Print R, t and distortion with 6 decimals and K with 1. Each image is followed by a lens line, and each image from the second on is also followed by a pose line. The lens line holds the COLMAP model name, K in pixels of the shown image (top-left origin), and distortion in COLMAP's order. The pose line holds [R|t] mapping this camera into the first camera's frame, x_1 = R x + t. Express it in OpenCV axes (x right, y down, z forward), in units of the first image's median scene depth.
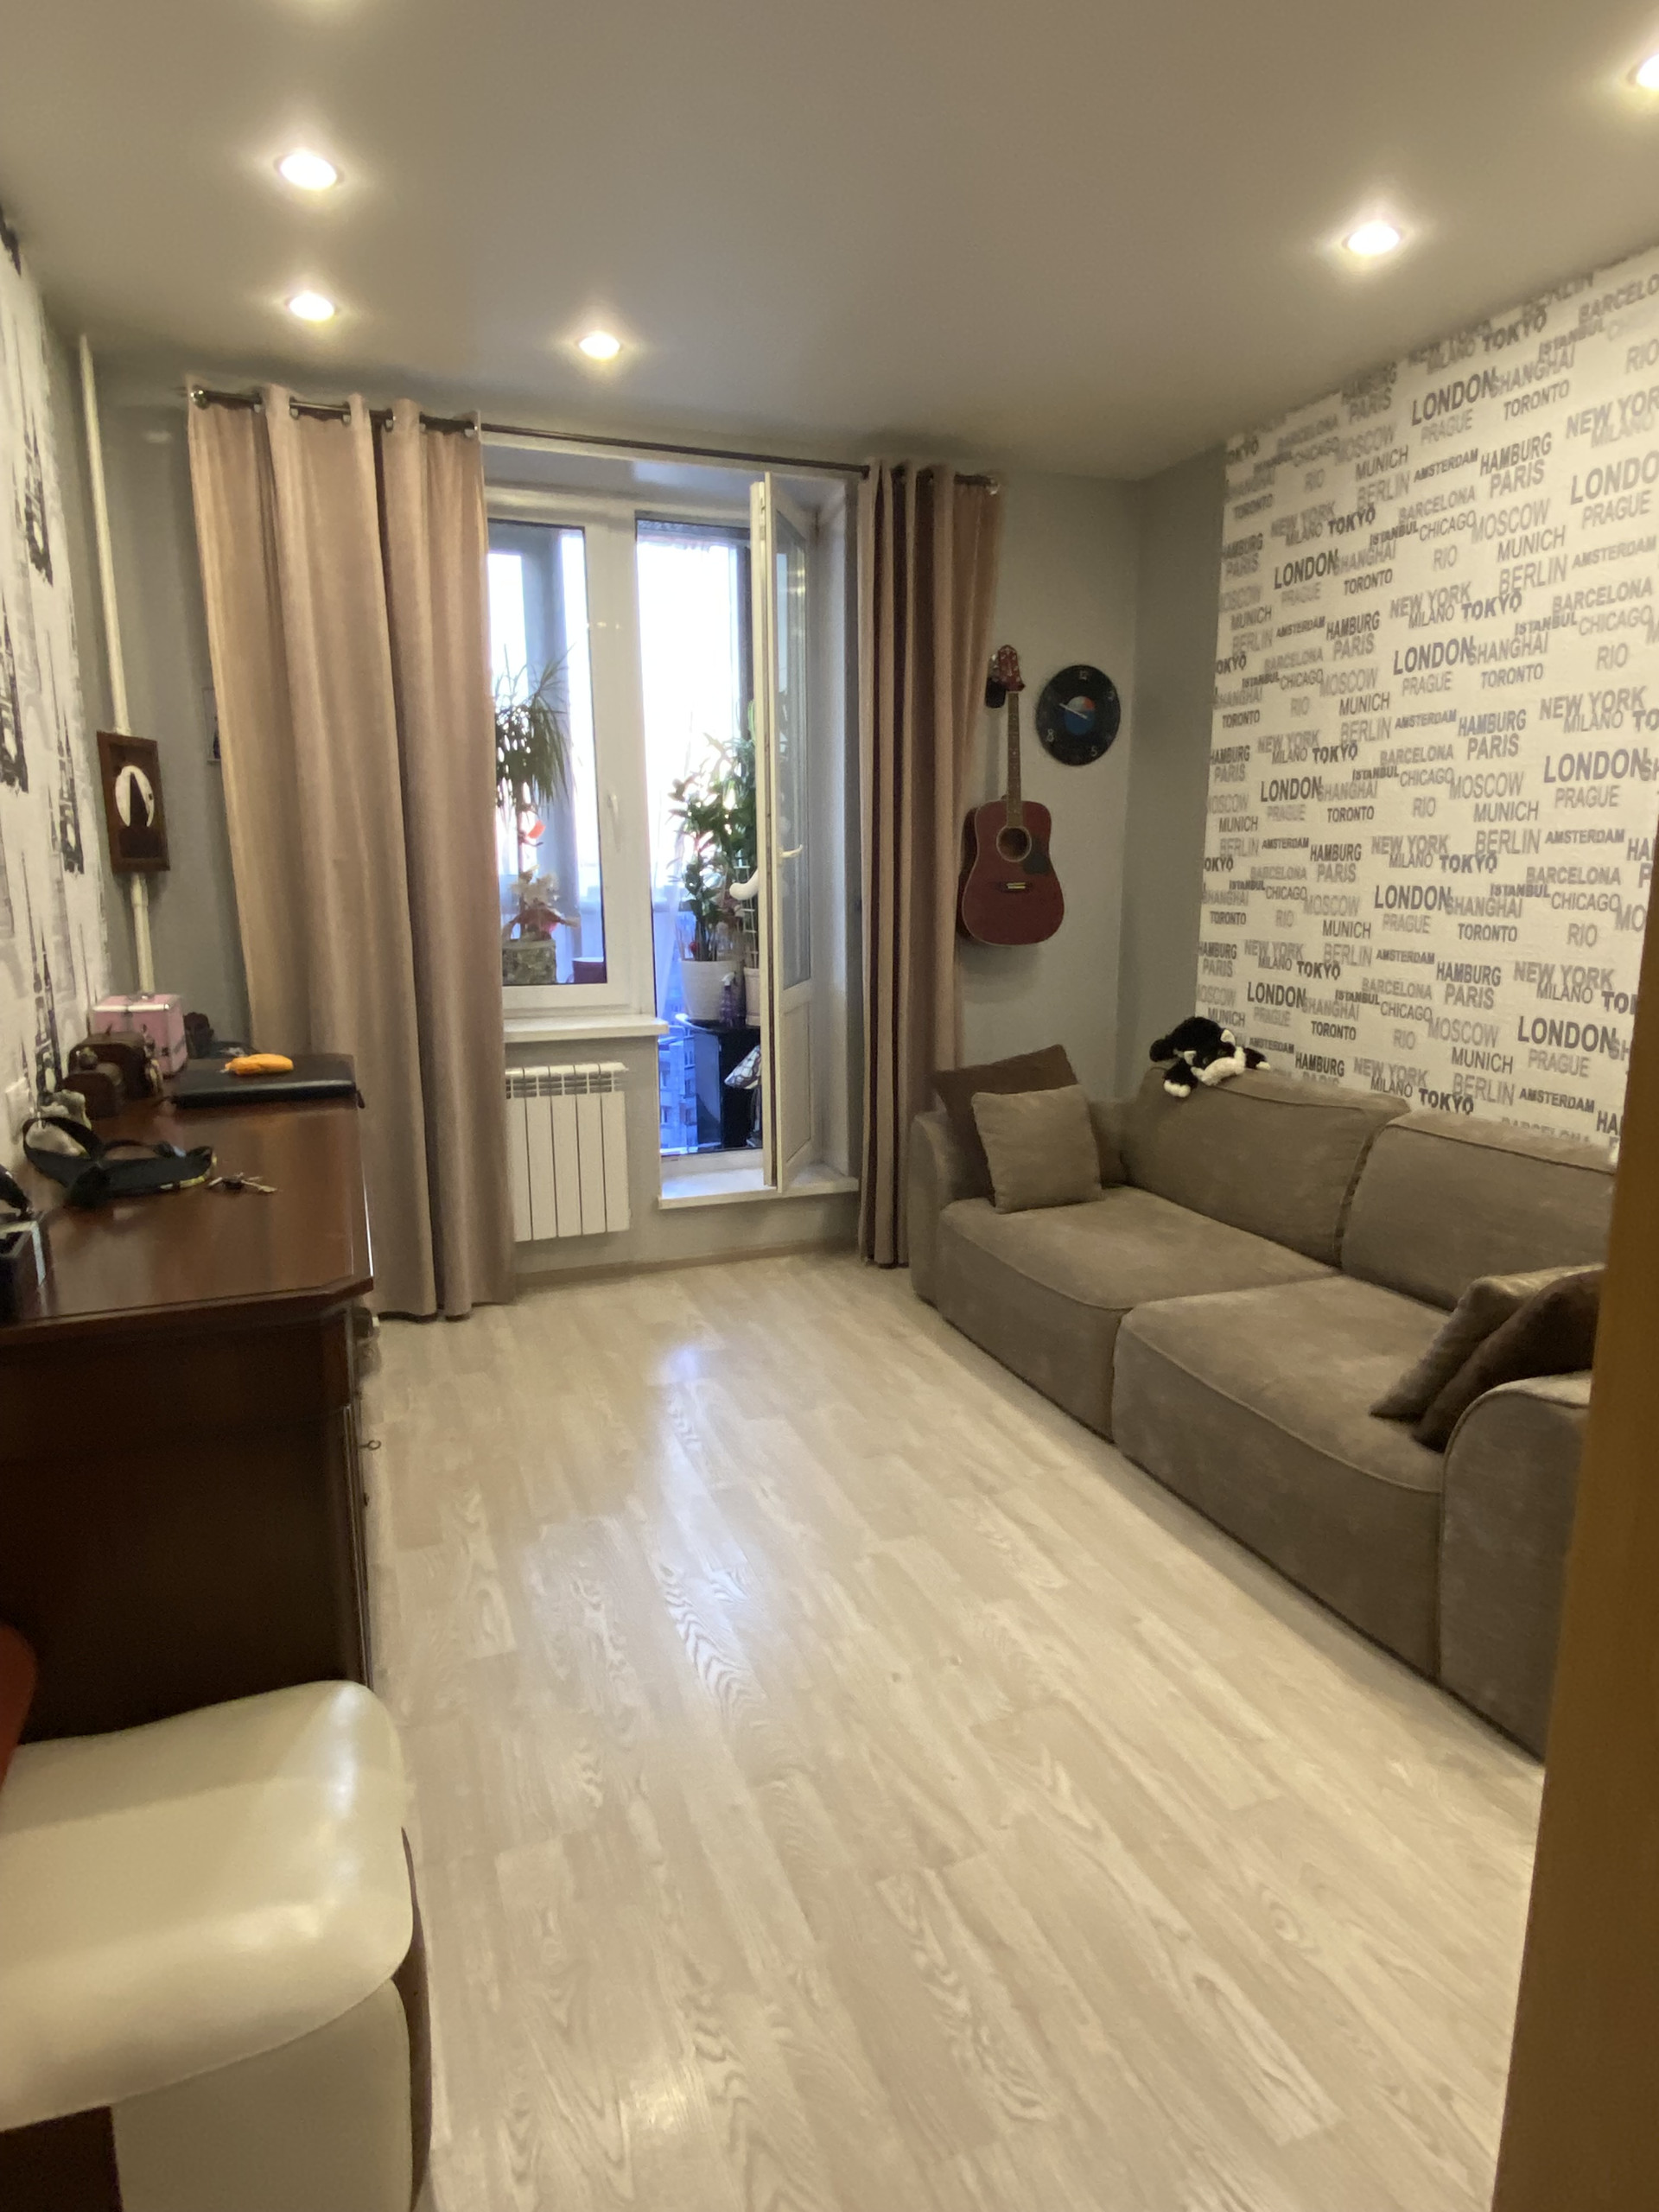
lens RADIAL K [[1266.2, 0, 829.5], [0, 1266.2, 1106.0], [0, 0, 1]] dist [0.002983, 0.000171]
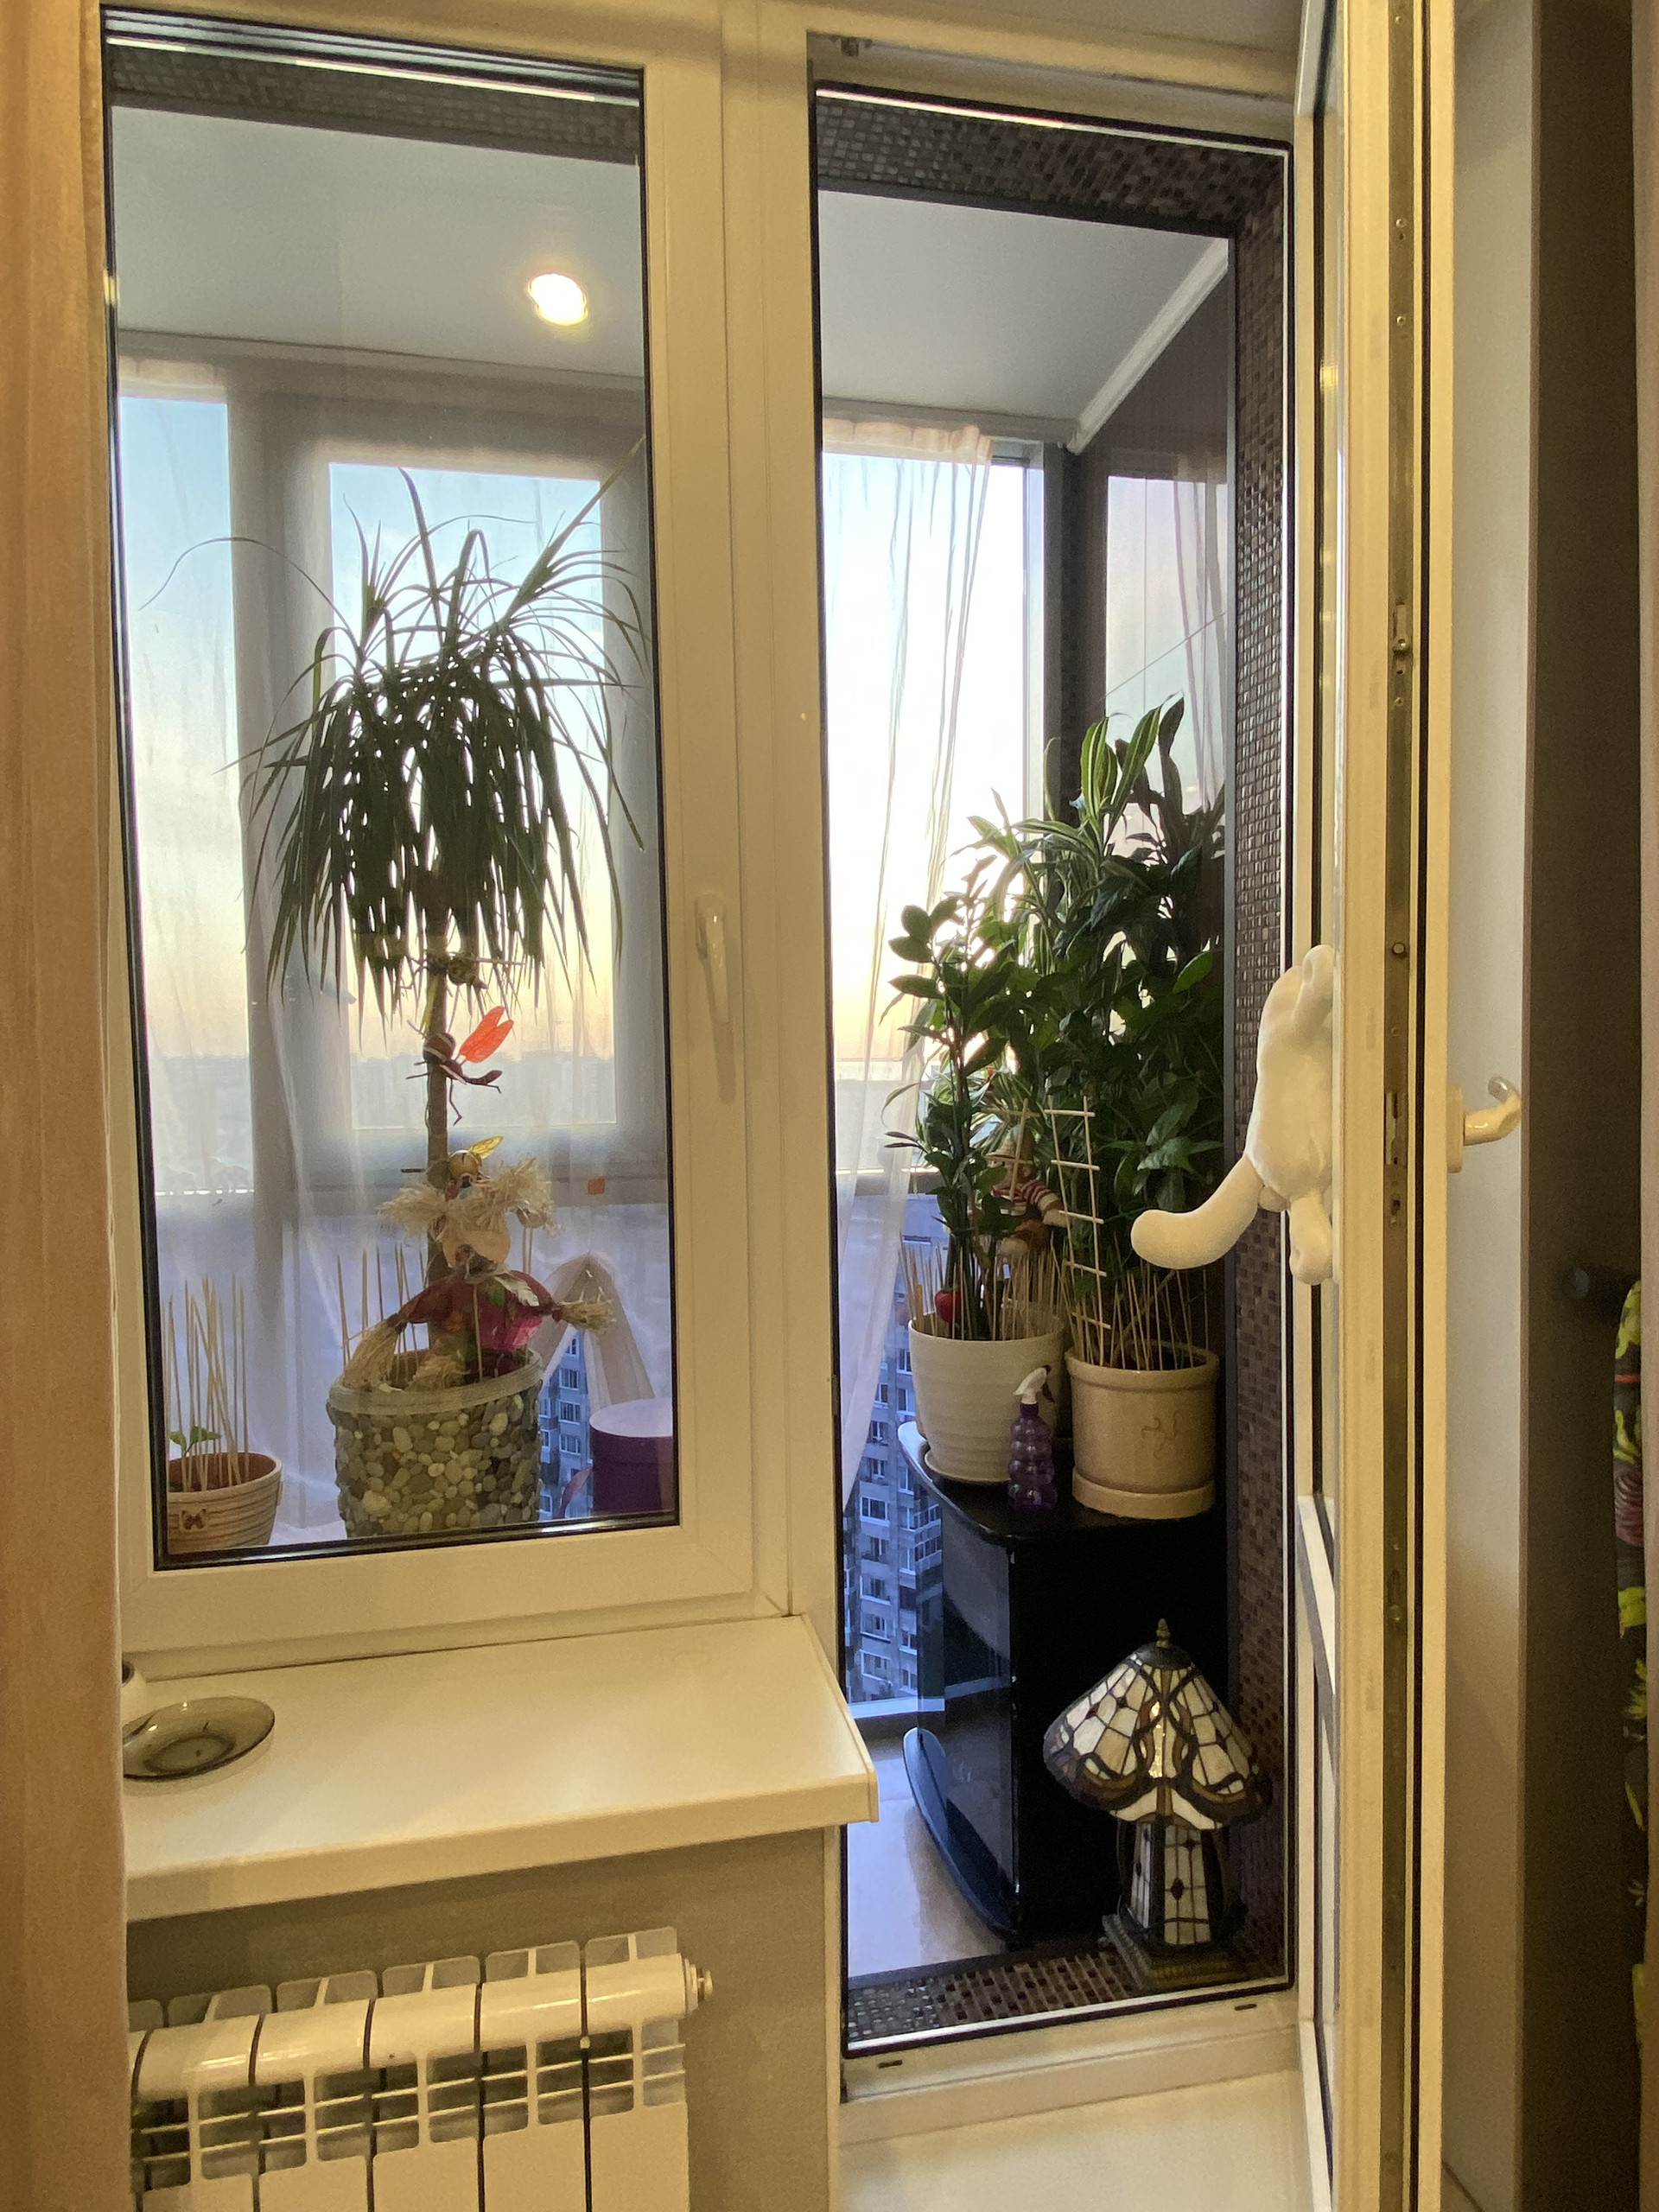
lens RADIAL K [[1266.2, 0, 829.5], [0, 1266.2, 1106.0], [0, 0, 1]] dist [0.002983, 0.000171]
pose [[0.984865, 0.000372, -0.173324, -0.073429], [-0.025353, 0.989551, -0.141939, -0.129944], [0.171460, 0.144185, 0.974583, 0.583529]]
